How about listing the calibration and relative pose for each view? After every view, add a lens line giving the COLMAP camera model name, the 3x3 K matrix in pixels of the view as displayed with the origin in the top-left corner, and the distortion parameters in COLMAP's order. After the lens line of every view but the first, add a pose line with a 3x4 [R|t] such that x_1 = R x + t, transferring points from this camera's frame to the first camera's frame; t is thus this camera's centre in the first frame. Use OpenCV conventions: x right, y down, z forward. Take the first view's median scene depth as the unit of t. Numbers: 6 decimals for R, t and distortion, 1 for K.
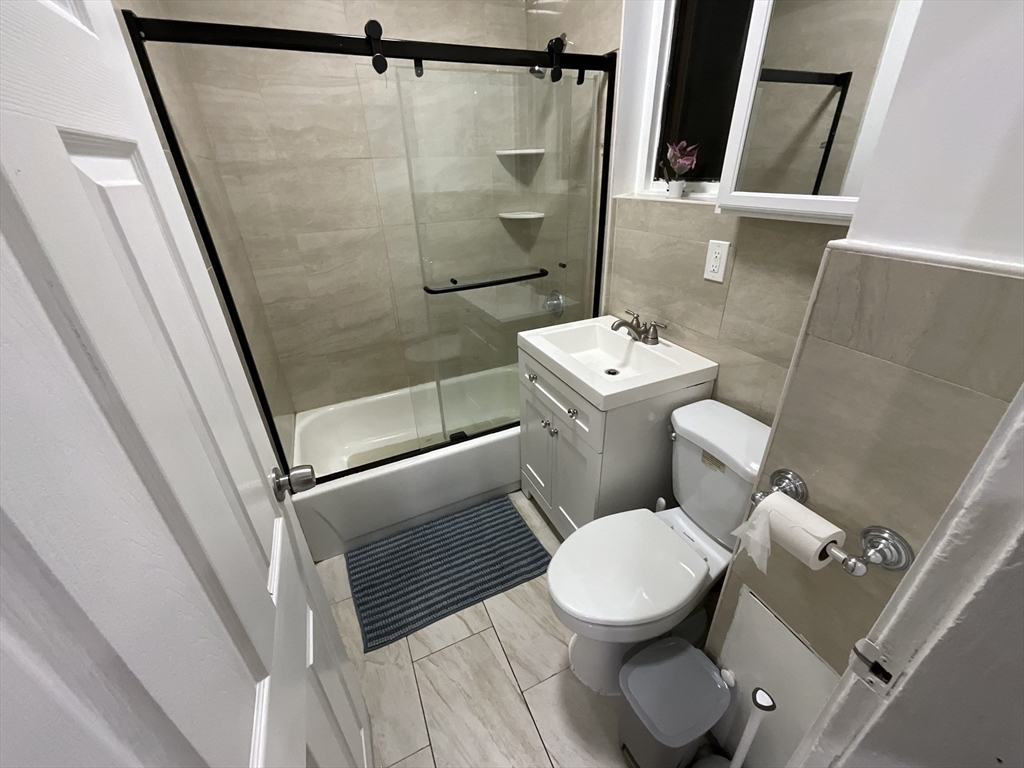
lens RADIAL K [[409.5, 0, 512.6], [0, 409.5, 383.6], [0, 0, 1]] dist [-0.000661, -0.003271]
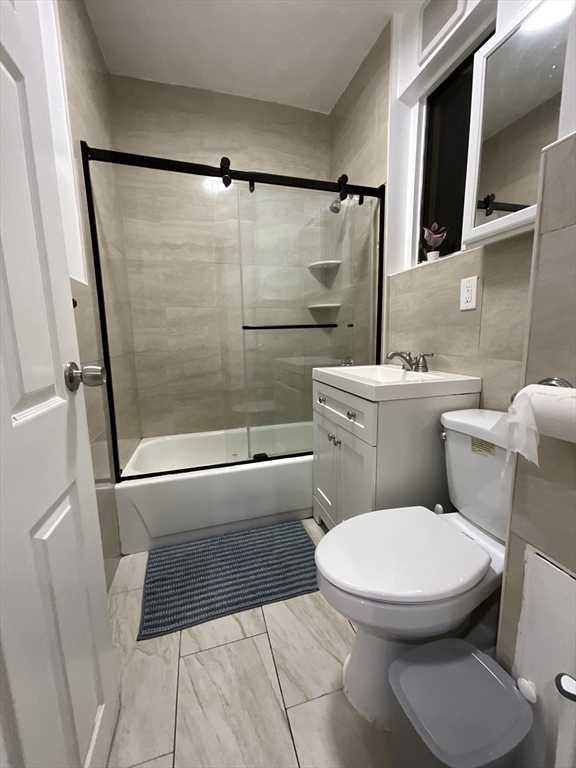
lens RADIAL K [[307.1, 0, 290.7], [0, 307.1, 383.9], [0, 0, 1]] dist [-0.000661, -0.003271]
pose [[0.990068, 0.032775, -0.136715, 0.088971], [-0.074261, 0.947633, -0.310608, 0.255482], [0.119376, 0.317675, 0.940655, 0.131896]]
